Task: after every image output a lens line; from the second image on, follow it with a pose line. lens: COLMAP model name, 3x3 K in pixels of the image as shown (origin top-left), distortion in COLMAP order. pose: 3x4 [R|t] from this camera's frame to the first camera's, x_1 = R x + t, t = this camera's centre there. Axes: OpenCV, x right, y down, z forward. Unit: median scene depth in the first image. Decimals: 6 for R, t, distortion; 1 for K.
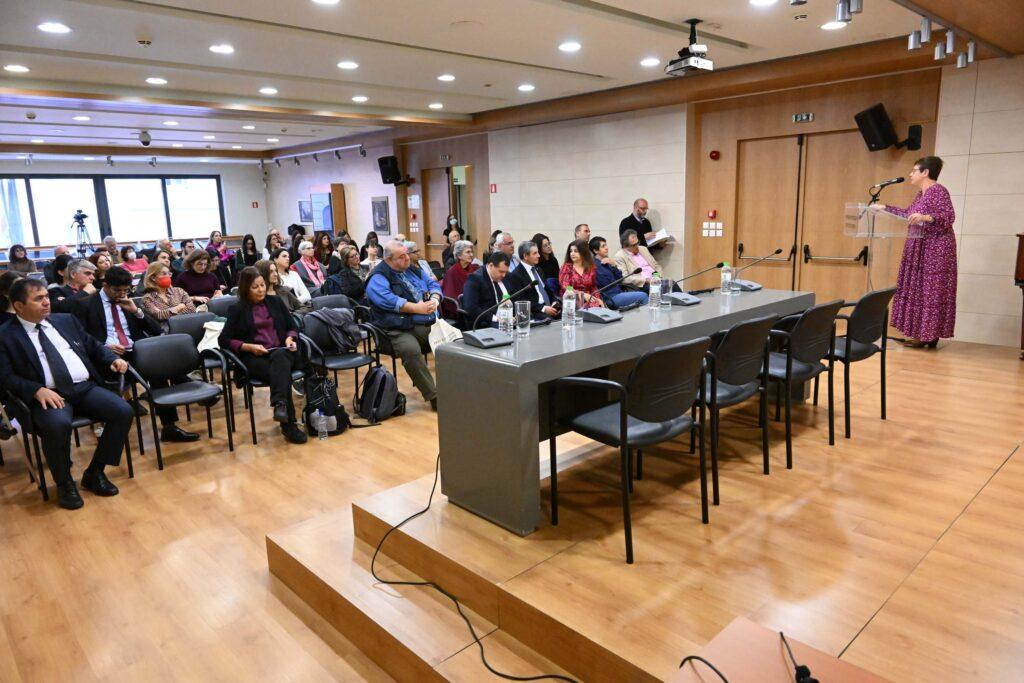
lens RADIAL K [[678.3, 0, 509.5], [0, 678.3, 340.6], [0, 0, 1]] dist [-0.004537, -0.000854]
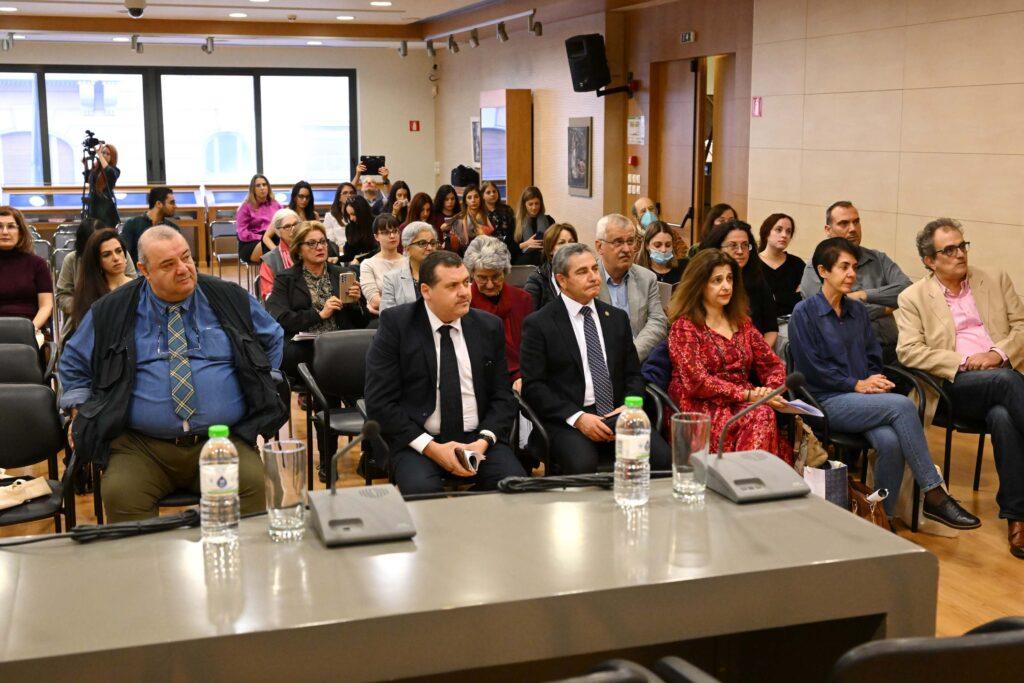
lens RADIAL K [[1283.0, 0, 507.3], [0, 1283.0, 350.8], [0, 0, 1]] dist [-0.005859, 0.000000]
pose [[0.909916, 0.097498, -0.403171, 0.365722], [-0.107629, 0.994188, -0.002486, -0.094836], [0.400585, 0.045655, 0.915121, 0.361757]]
